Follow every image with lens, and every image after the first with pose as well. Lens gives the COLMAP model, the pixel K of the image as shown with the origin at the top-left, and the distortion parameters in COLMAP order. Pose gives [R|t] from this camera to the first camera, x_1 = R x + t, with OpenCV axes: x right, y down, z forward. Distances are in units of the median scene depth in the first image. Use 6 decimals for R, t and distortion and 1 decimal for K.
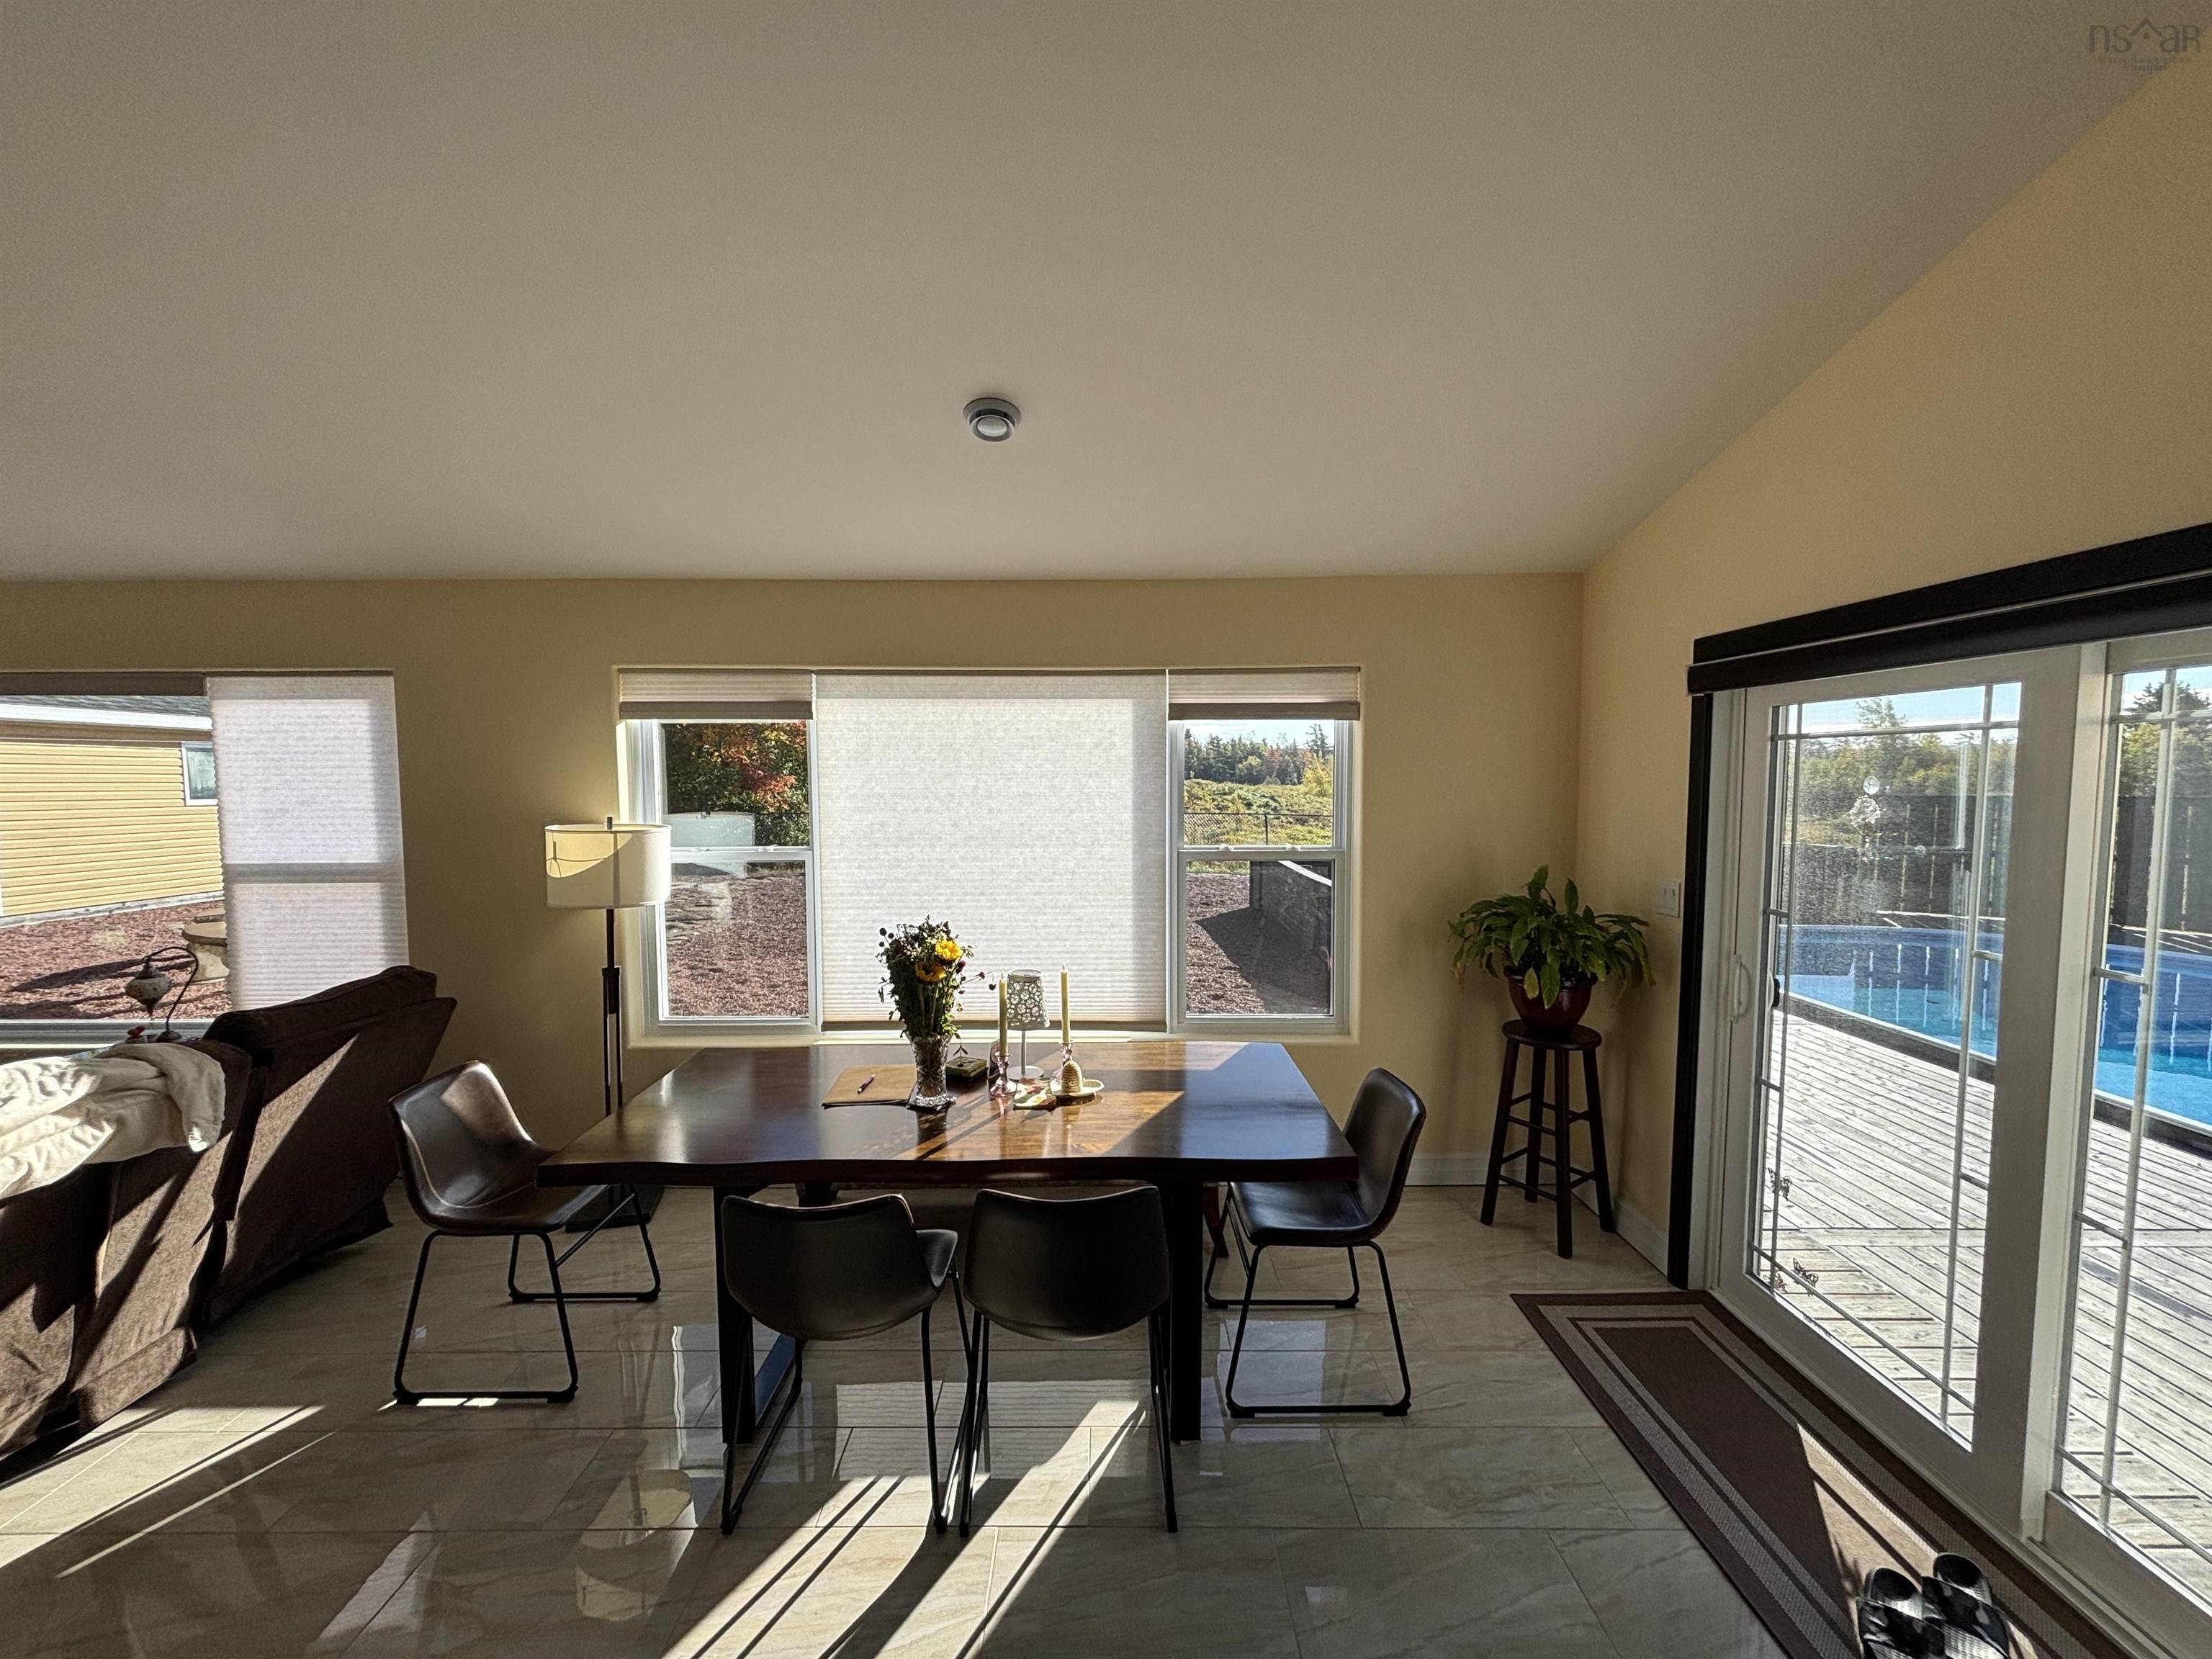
lens RADIAL K [[891.7, 0, 1118.4], [0, 891.7, 819.4], [0, 0, 1]] dist [-0.002555, 0.000650]
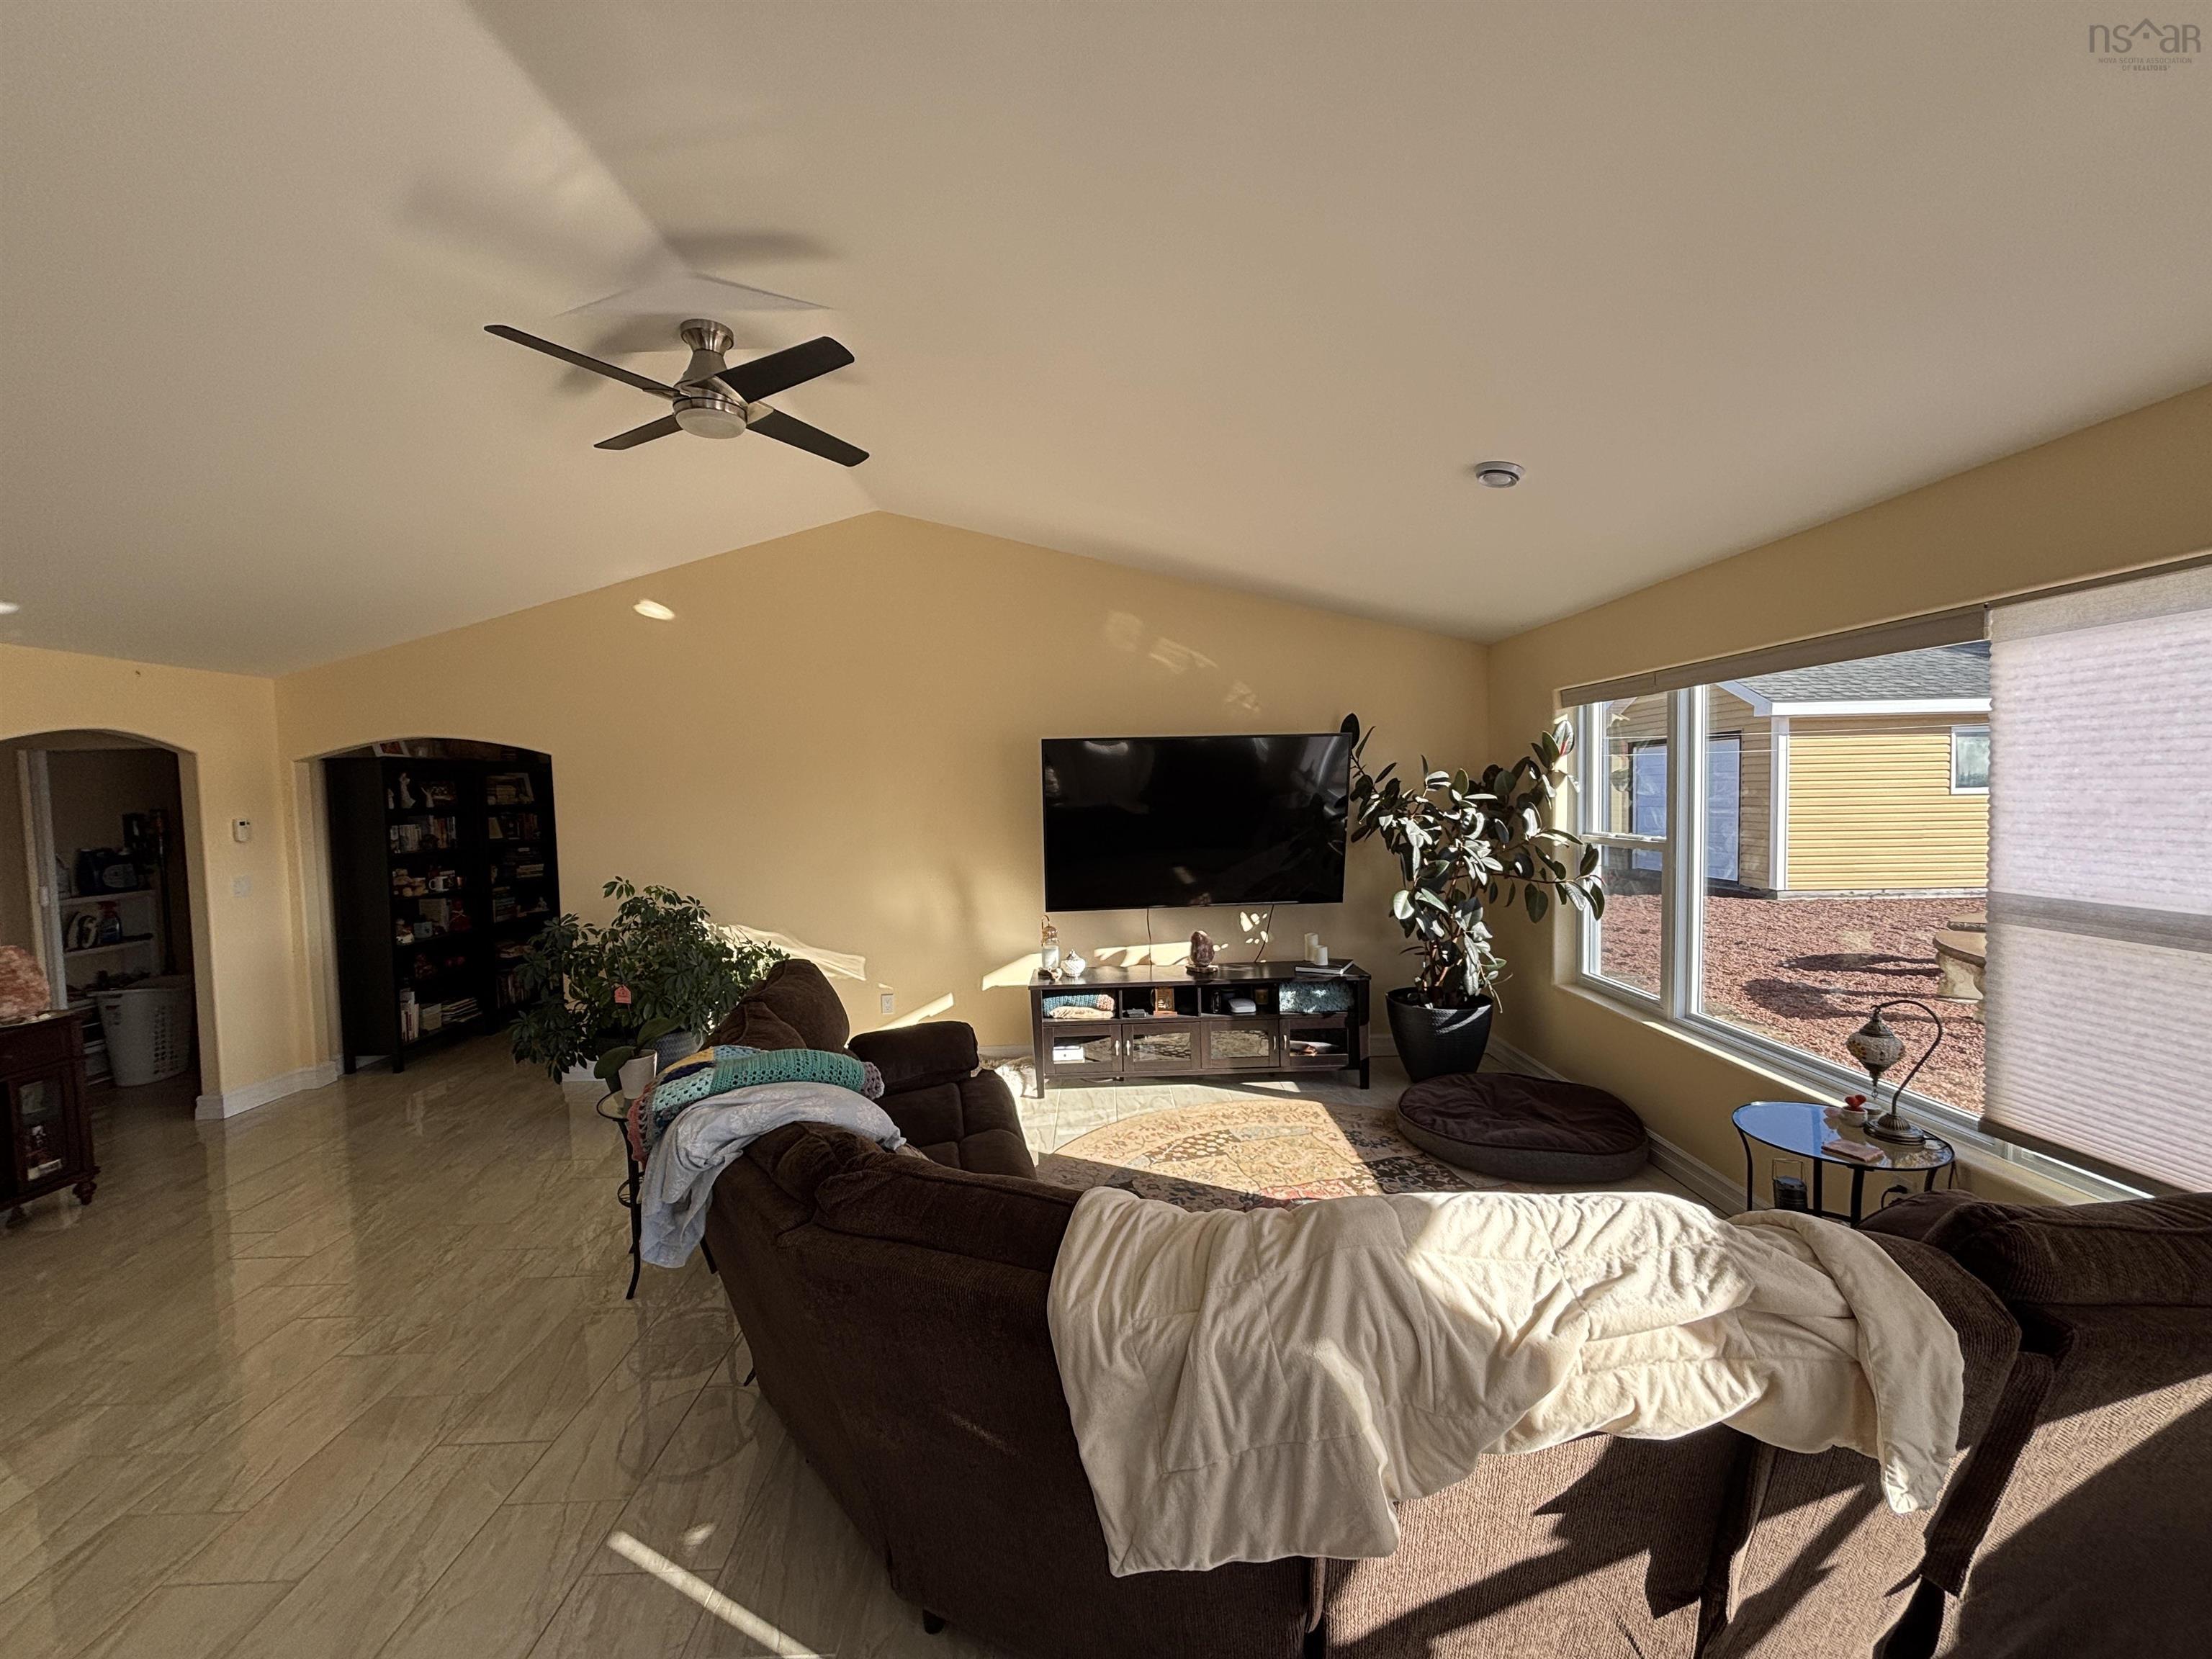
lens RADIAL K [[891.7, 0, 1090.4], [0, 891.7, 823.4], [0, 0, 1]] dist [-0.002555, 0.000650]
pose [[-0.007014, 0.051134, -0.998667, -0.527945], [-0.032097, 0.998166, 0.051334, -0.019867], [0.999460, 0.032414, -0.005360, 0.512828]]
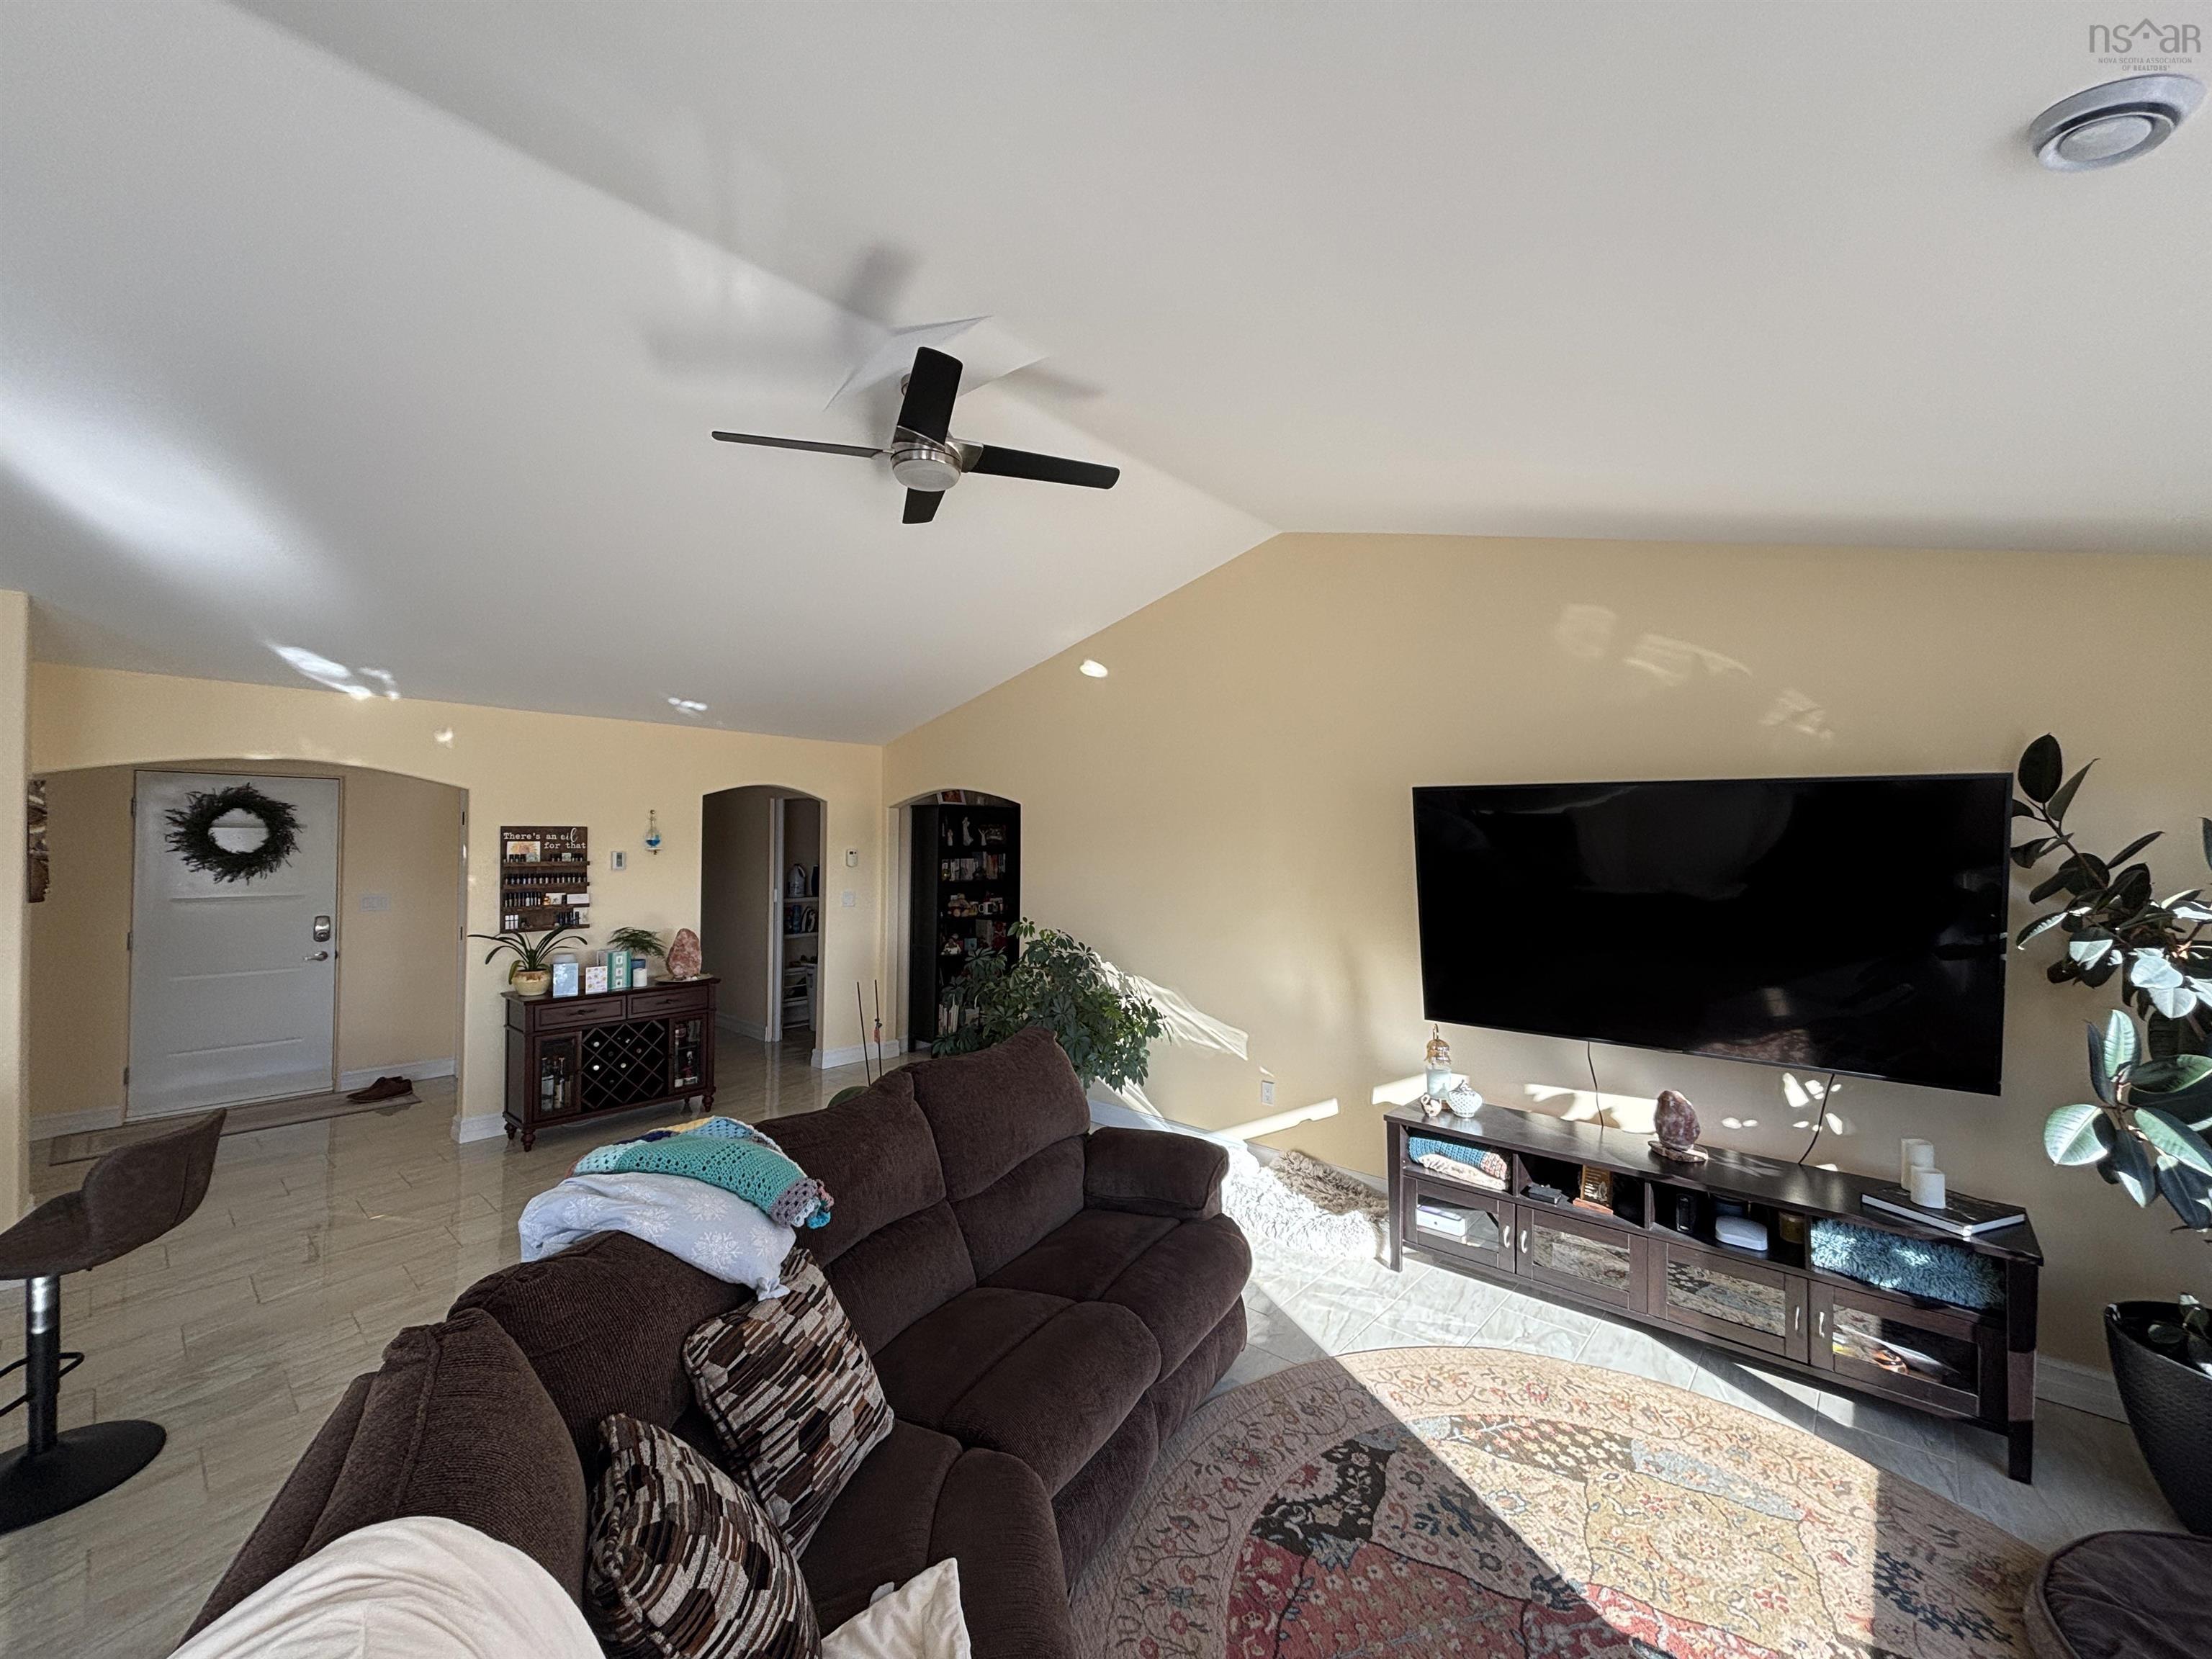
lens RADIAL K [[891.7, 0, 1091.7], [0, 891.7, 830.7], [0, 0, 1]] dist [-0.002555, 0.000650]
pose [[-0.676780, -0.000904, -0.736184, -1.077182], [-0.044511, 0.998220, 0.039693, -0.066936], [0.734838, 0.059632, -0.675616, 1.018270]]
